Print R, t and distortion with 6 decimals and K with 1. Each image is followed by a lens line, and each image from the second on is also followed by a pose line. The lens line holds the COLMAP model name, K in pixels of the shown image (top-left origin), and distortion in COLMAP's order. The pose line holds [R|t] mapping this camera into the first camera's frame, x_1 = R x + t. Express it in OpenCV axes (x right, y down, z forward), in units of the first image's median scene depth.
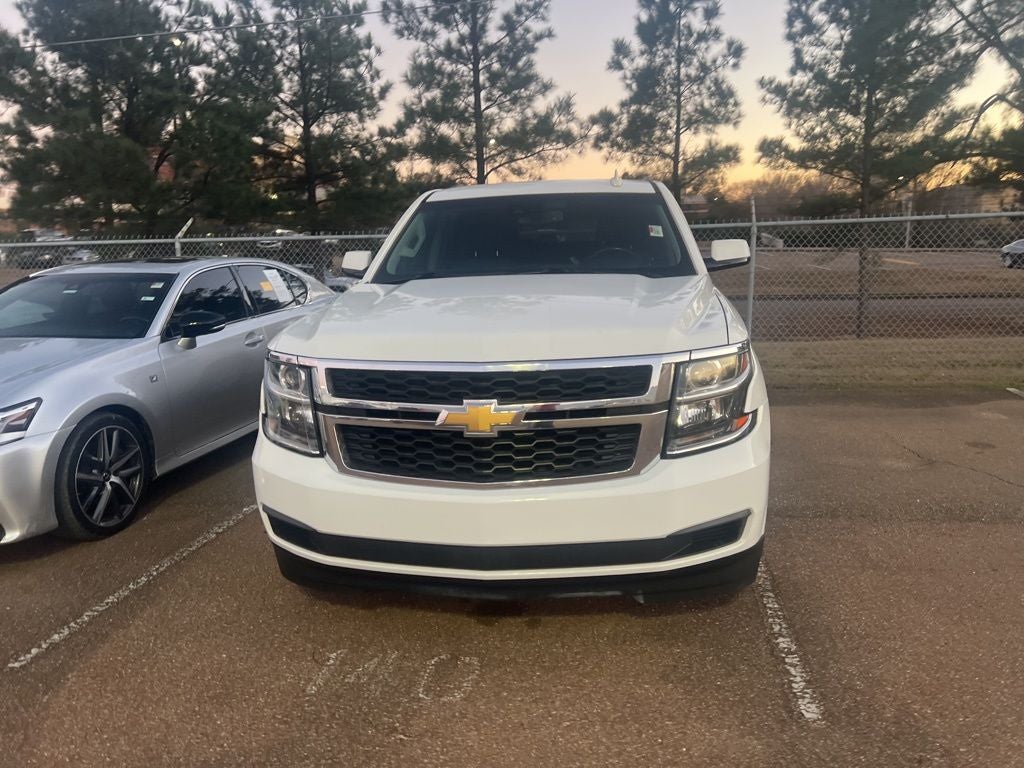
lens RADIAL K [[767.5, 0, 521.2], [0, 767.5, 378.1], [0, 0, 1]] dist [0.051604, -0.055912]
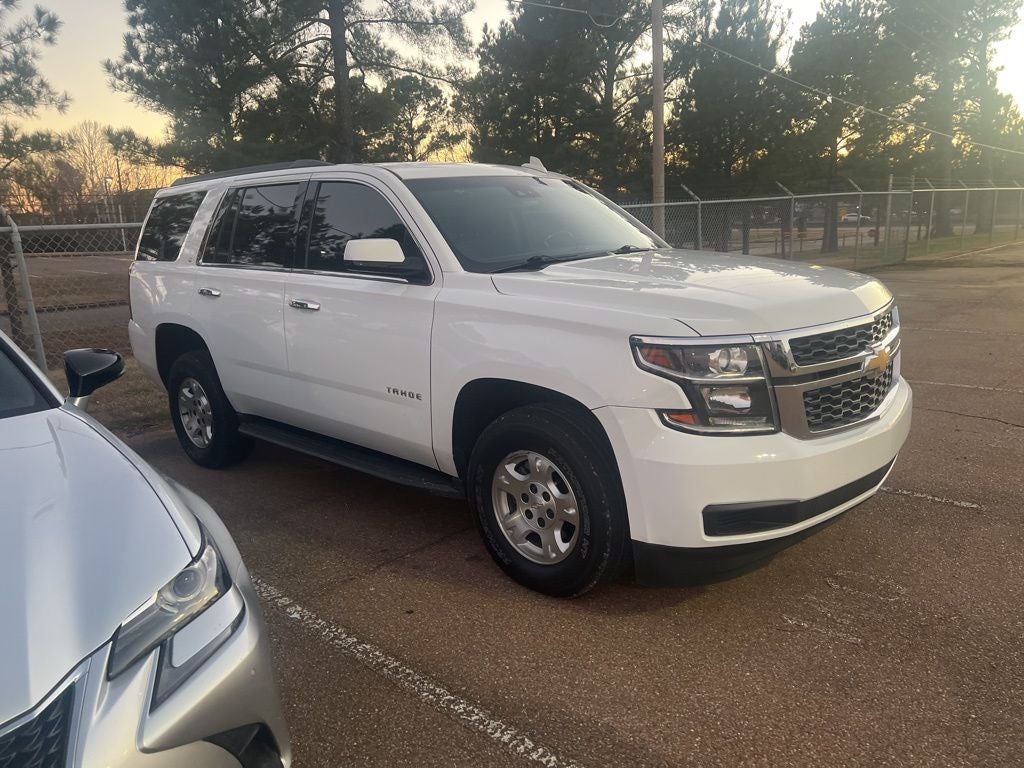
lens RADIAL K [[767.7, 0, 516.3], [0, 767.7, 393.1], [0, 0, 1]] dist [0.052089, -0.055485]
pose [[0.577101, -0.176494, 0.797374, -0.776441], [0.166521, 0.981287, 0.096682, -0.061830], [-0.799516, 0.076985, 0.595691, 0.421305]]
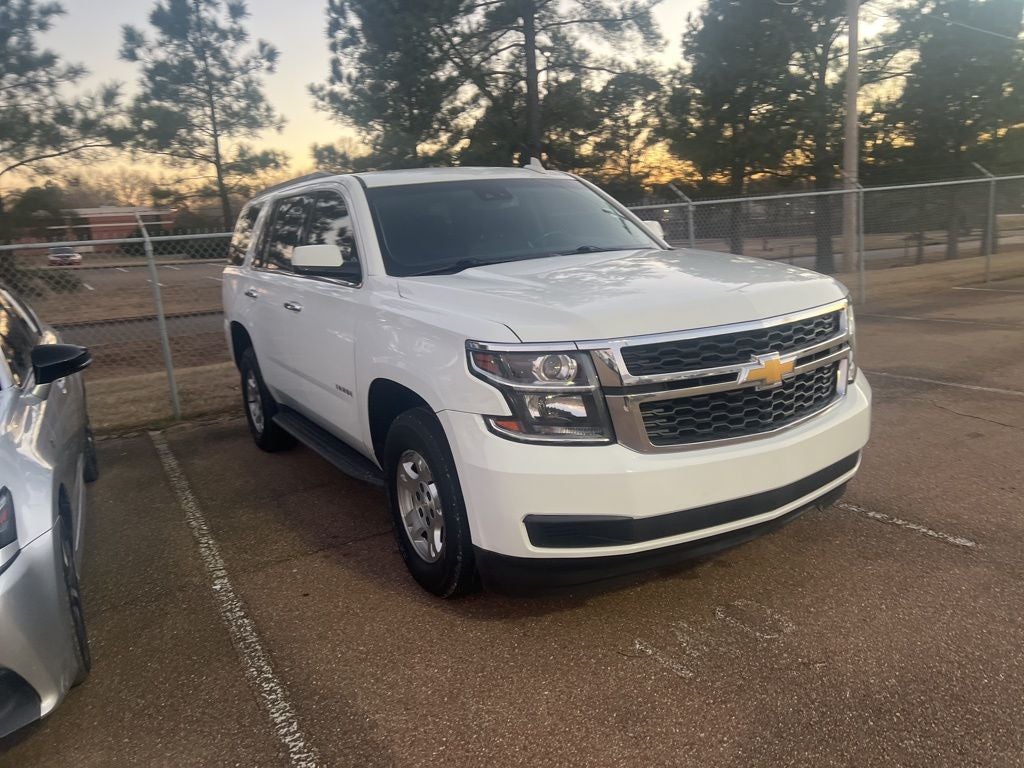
lens RADIAL K [[767.5, 0, 520.7], [0, 767.5, 392.1], [0, 0, 1]] dist [0.051604, -0.055912]
pose [[0.781160, -0.156054, 0.604513, -0.568245], [0.154469, 0.986463, 0.055047, -0.018326], [-0.604920, 0.050378, 0.794691, 0.198957]]
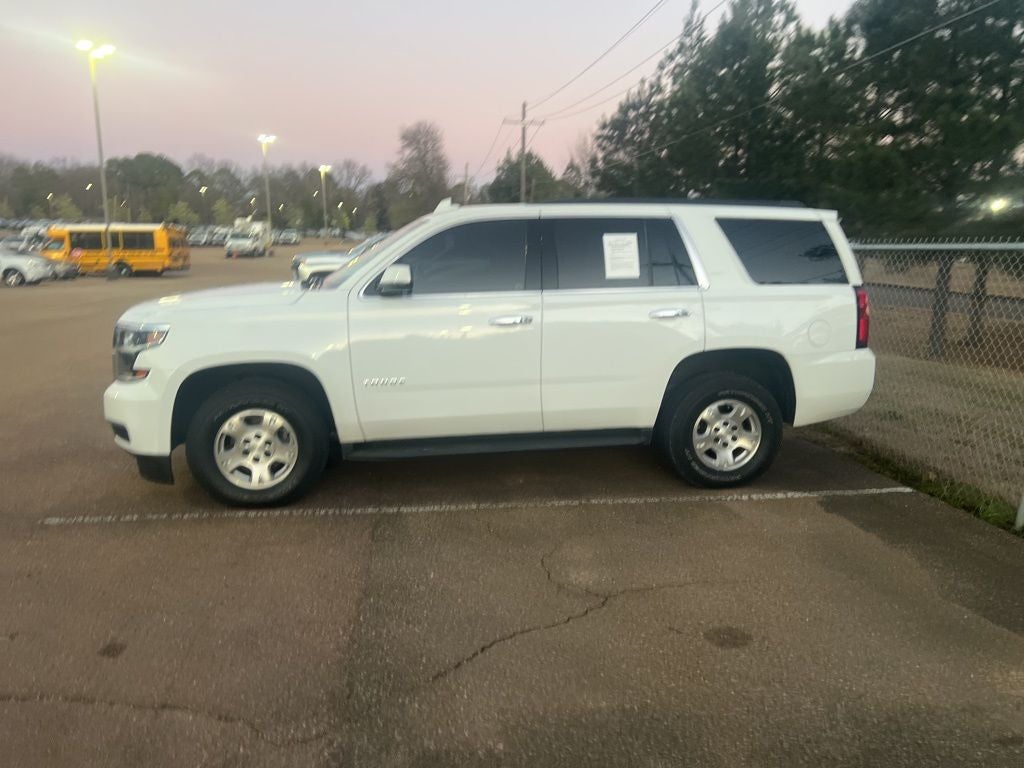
lens RADIAL K [[761.8, 0, 517.2], [0, 761.8, 392.0], [0, 0, 1]] dist [0.055613, -0.059984]
pose [[0.289978, 0.206983, -0.934383, 1.276139], [-0.180161, 0.970683, 0.159112, -0.193744], [0.939923, 0.122200, 0.318767, 0.773435]]
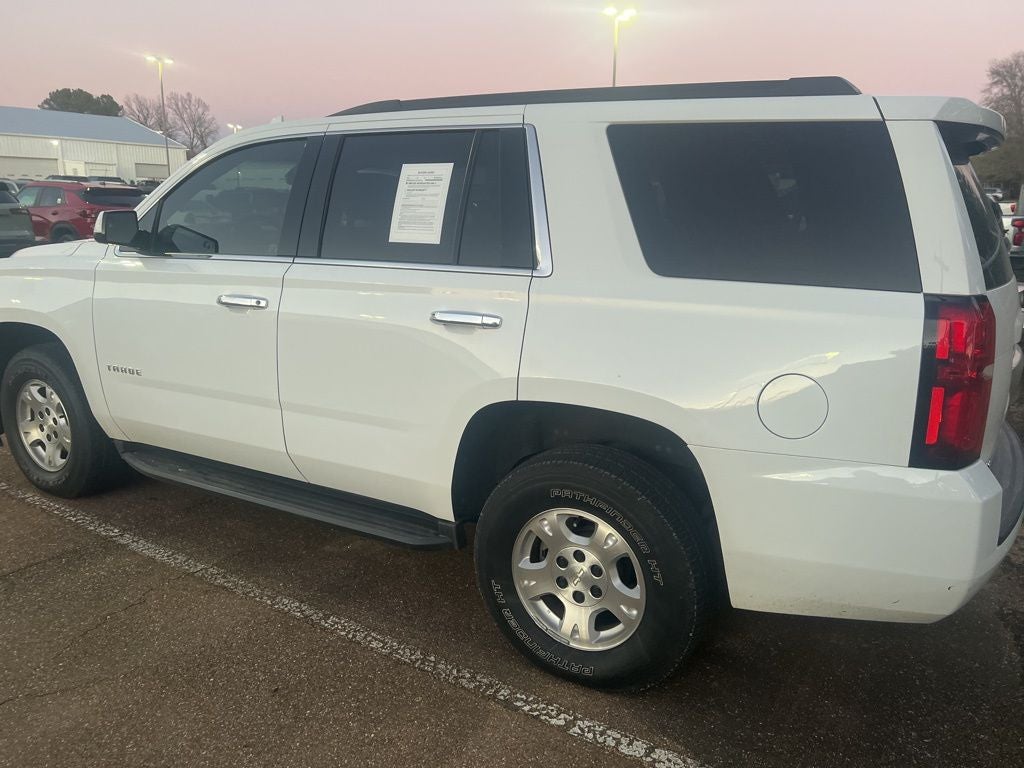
lens RADIAL K [[761.8, 0, 512.2], [0, 761.8, 383.4], [0, 0, 1]] dist [0.055613, -0.059984]
pose [[-0.386991, 0.237669, -0.890927, 0.788518], [-0.166400, 0.932348, 0.320997, -0.308774], [0.906945, 0.272473, -0.321262, 1.541269]]
